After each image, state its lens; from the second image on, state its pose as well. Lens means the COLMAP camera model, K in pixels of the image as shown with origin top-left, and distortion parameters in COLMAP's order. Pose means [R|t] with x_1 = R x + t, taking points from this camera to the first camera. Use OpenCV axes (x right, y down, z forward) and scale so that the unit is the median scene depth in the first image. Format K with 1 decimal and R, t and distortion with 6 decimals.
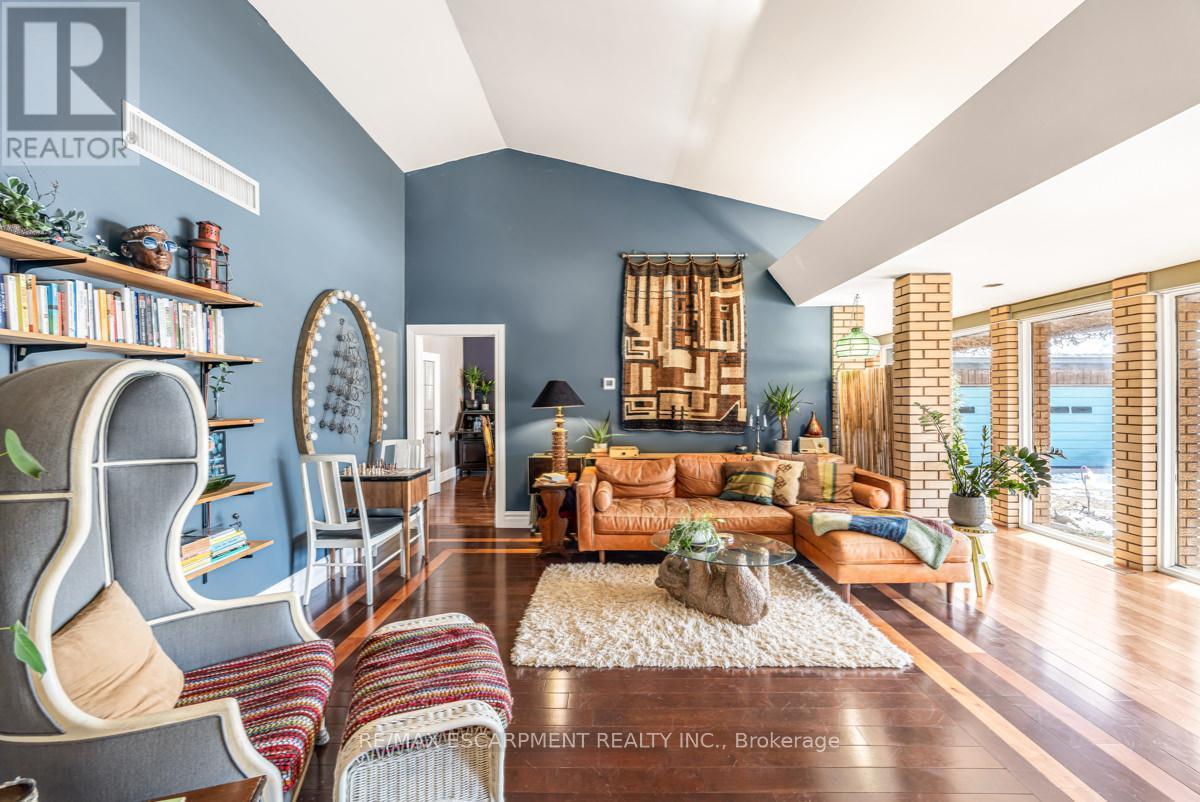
lens RADIAL K [[464.8, 0, 599.0], [0, 464.8, 402.4], [0, 0, 1]] dist [-0.001508, 0.000045]
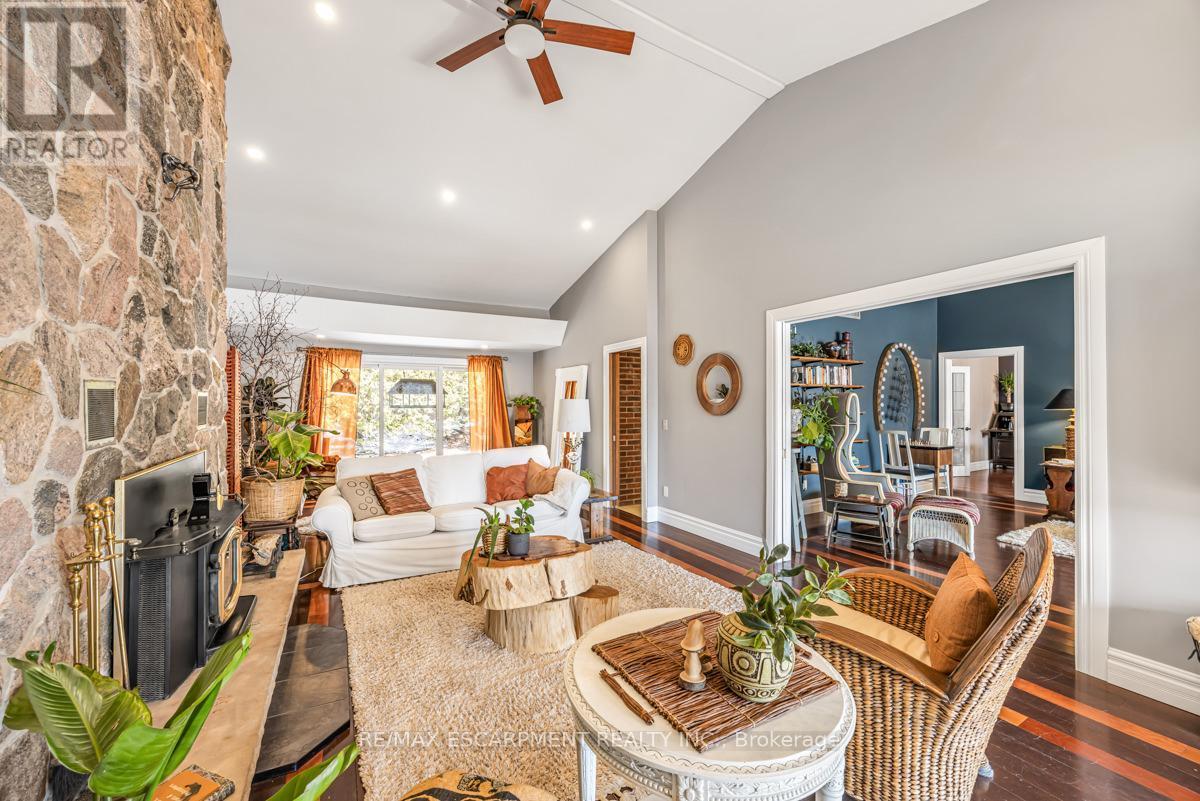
lens RADIAL K [[464.8, 0, 599.0], [0, 464.8, 401.9], [0, 0, 1]] dist [-0.001508, 0.000045]
pose [[0.511625, 0.000307, -0.859209, 0.313400], [-0.004645, 0.999986, -0.002409, -0.000665], [0.859196, 0.005223, 0.511620, -0.708930]]
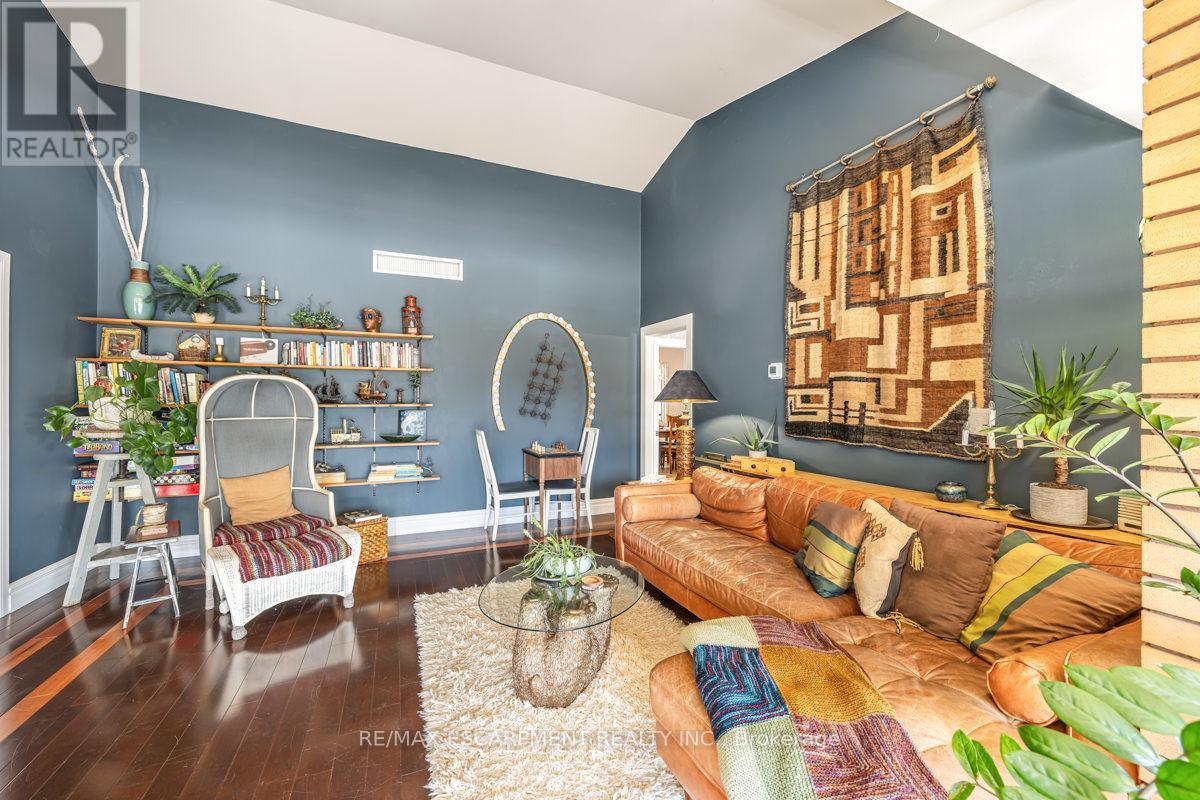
lens RADIAL K [[464.8, 0, 599.0], [0, 464.8, 401.4], [0, 0, 1]] dist [-0.001508, 0.000045]
pose [[0.428108, 0.006399, -0.903705, 0.571484], [-0.009506, 0.999951, 0.002577, 0.008404], [0.903678, 0.007487, 0.428148, 0.444481]]
